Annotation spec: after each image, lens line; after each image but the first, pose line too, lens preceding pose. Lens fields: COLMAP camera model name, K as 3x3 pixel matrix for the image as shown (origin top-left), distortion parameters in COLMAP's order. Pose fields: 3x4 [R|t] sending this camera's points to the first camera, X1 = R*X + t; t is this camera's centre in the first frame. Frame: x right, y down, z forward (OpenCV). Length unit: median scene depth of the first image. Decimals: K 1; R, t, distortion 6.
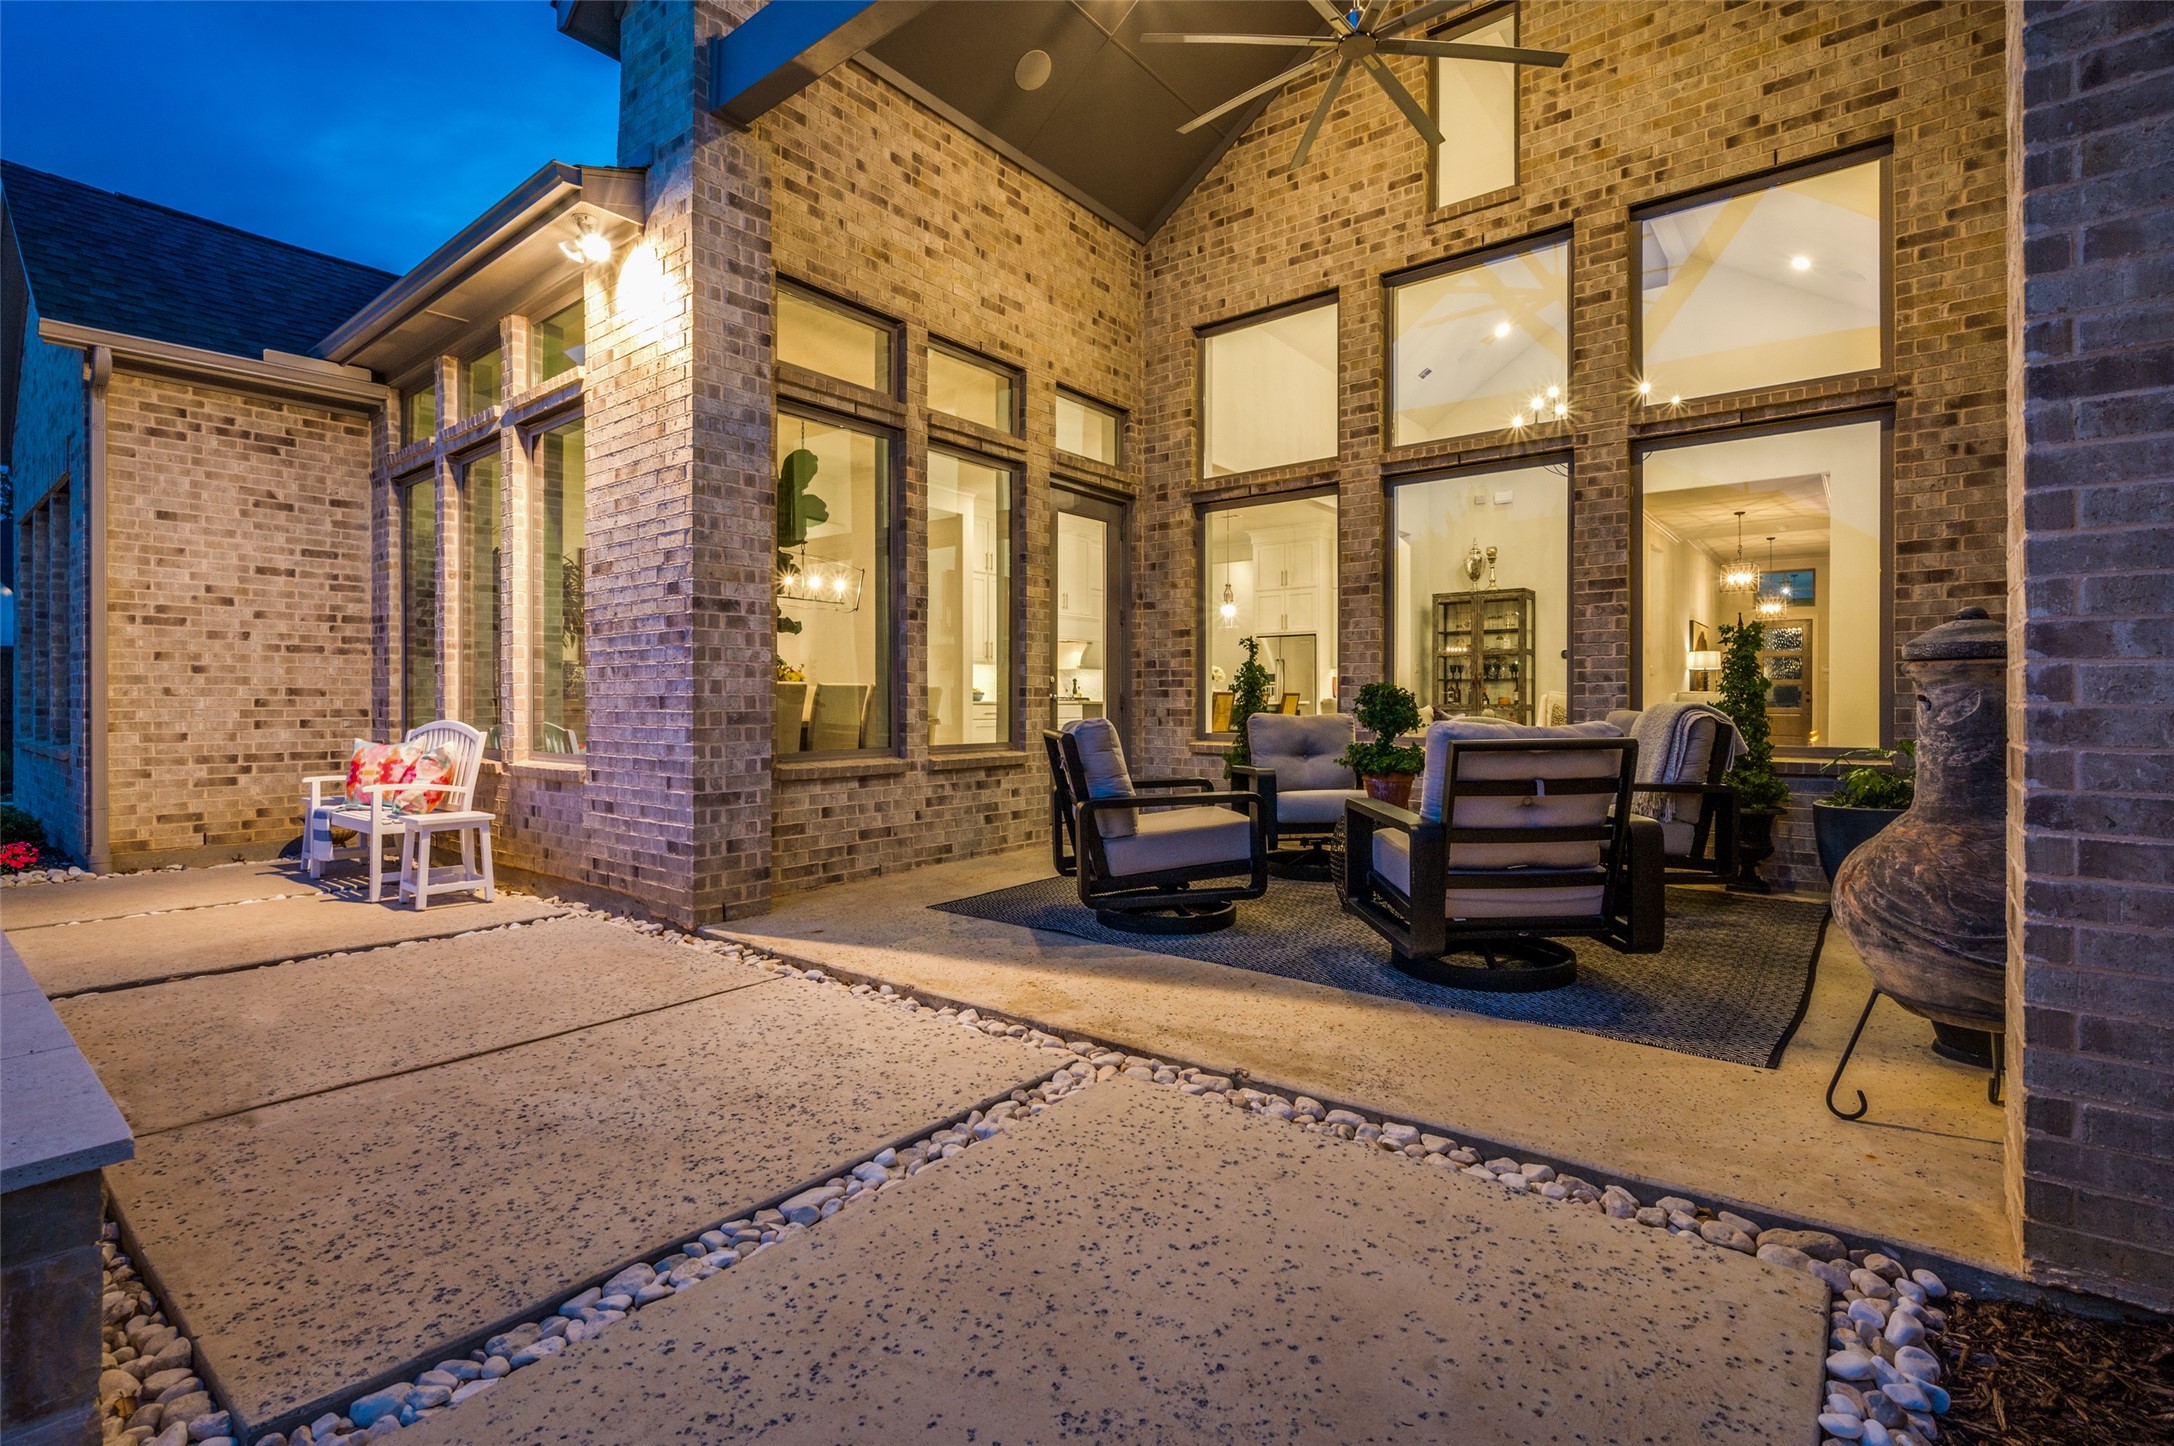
lens RADIAL K [[995.2, 0, 1083.4], [0, 995.2, 721.6], [0, 0, 1]] dist [-0.009316, 0.000011]
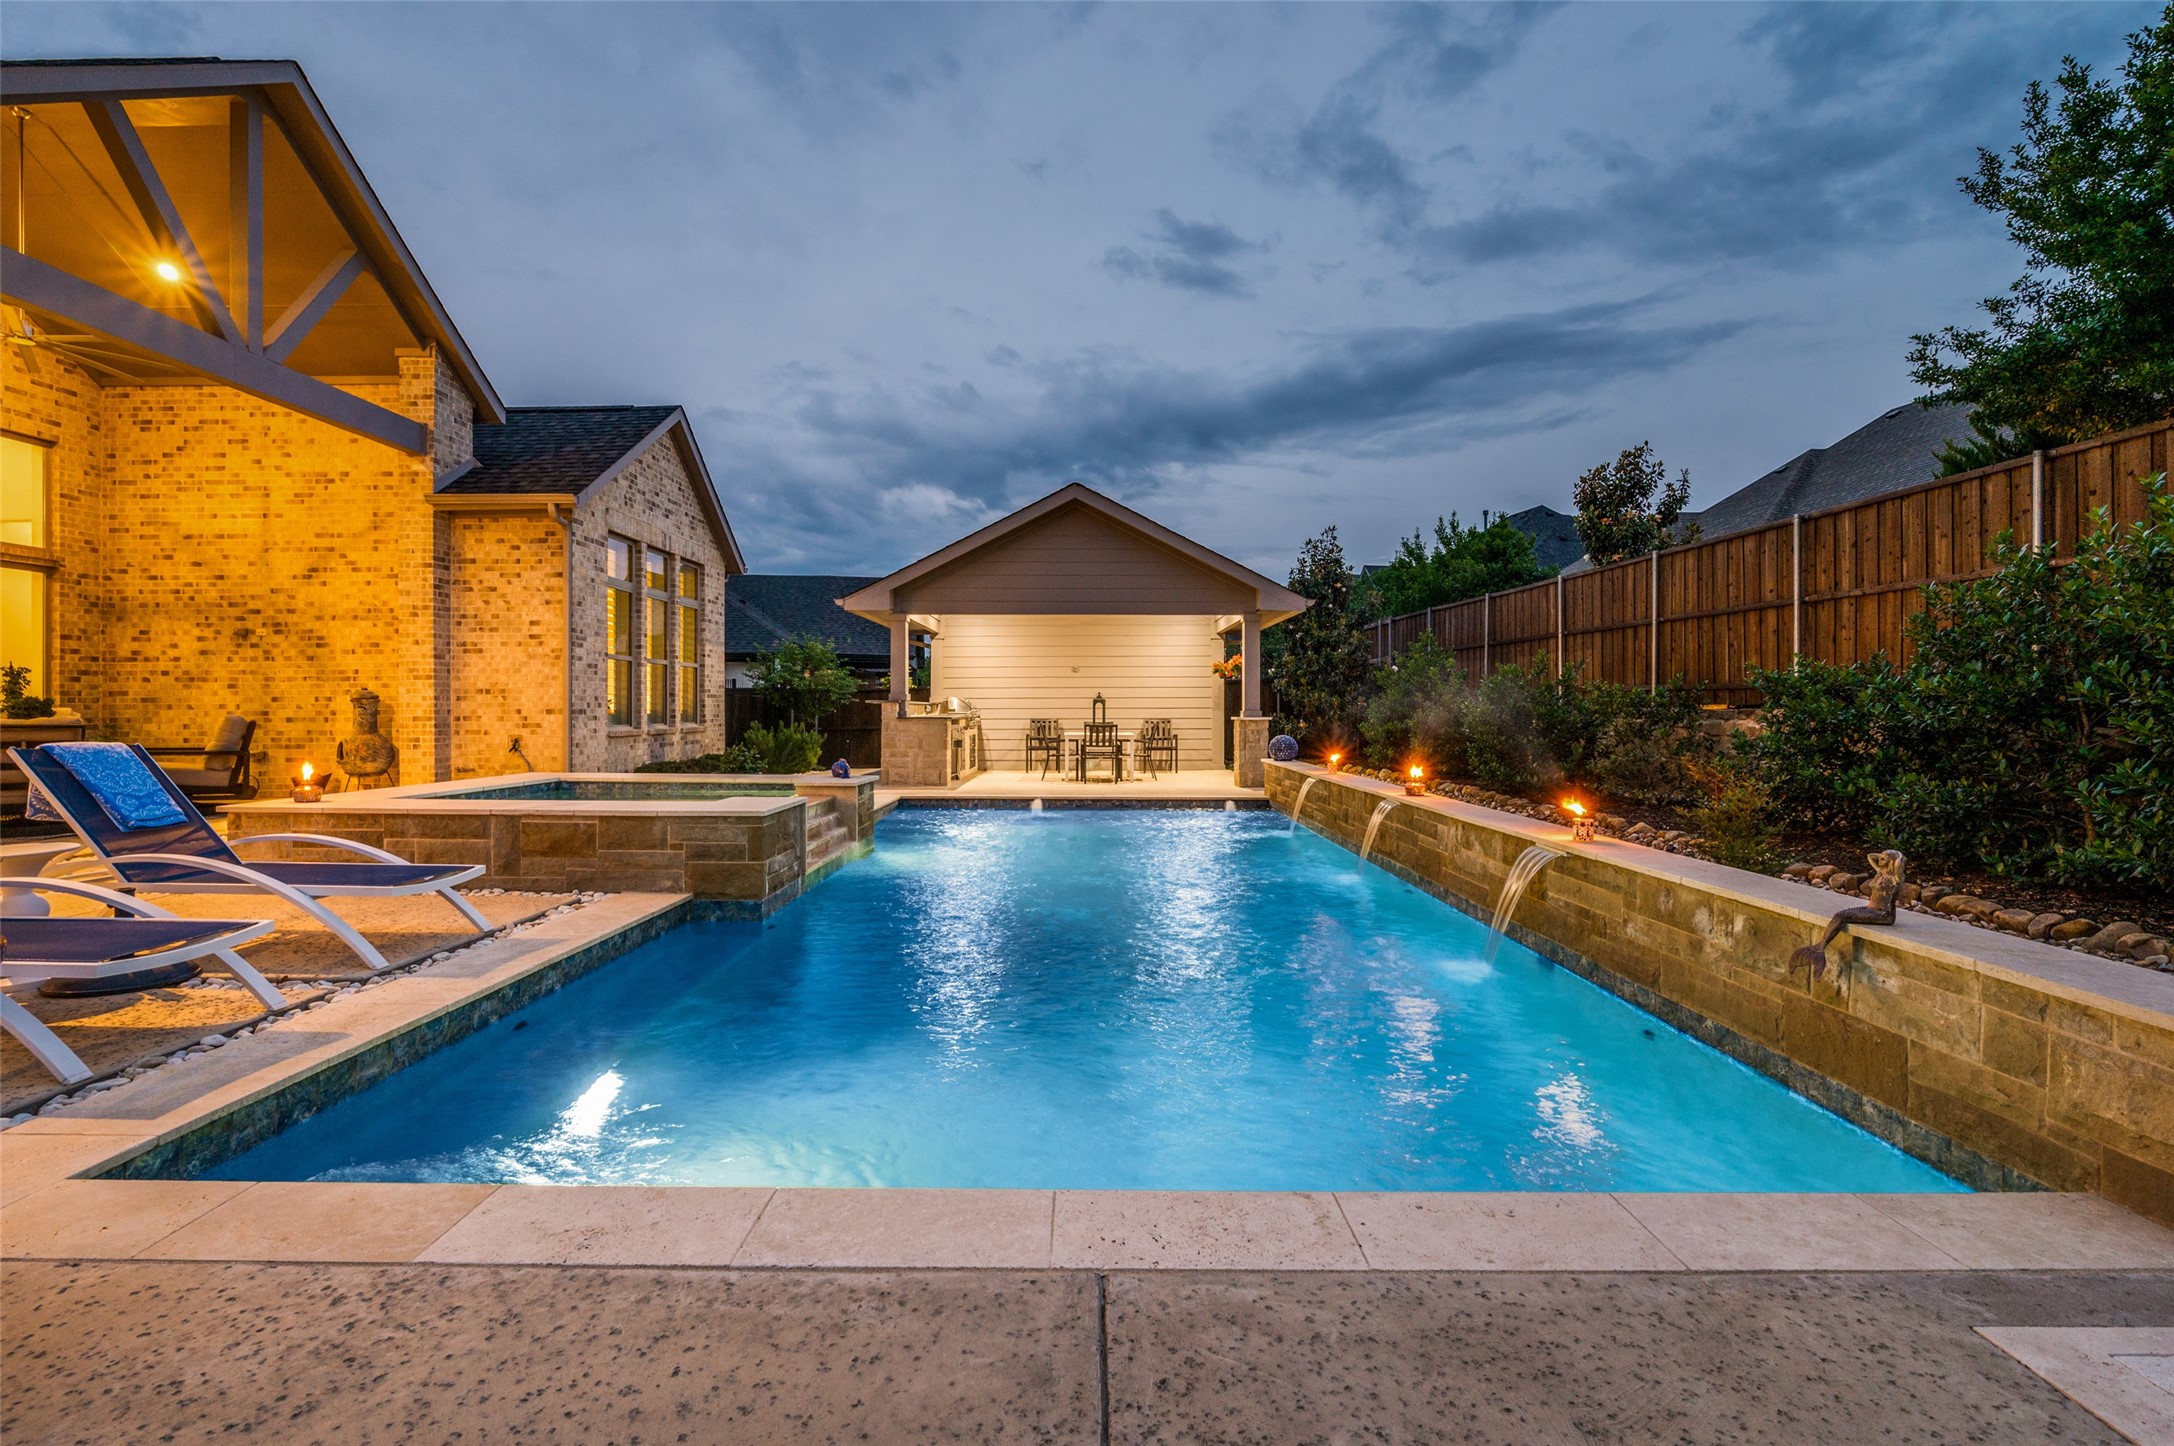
lens RADIAL K [[995.2, 0, 1080.8], [0, 995.2, 719.2], [0, 0, 1]] dist [-0.009316, 0.000011]
pose [[-0.618366, -0.007533, 0.785855, -1.698449], [0.007045, 0.999861, 0.015128, -0.009183], [-0.785859, 0.014891, -0.618226, 0.442295]]
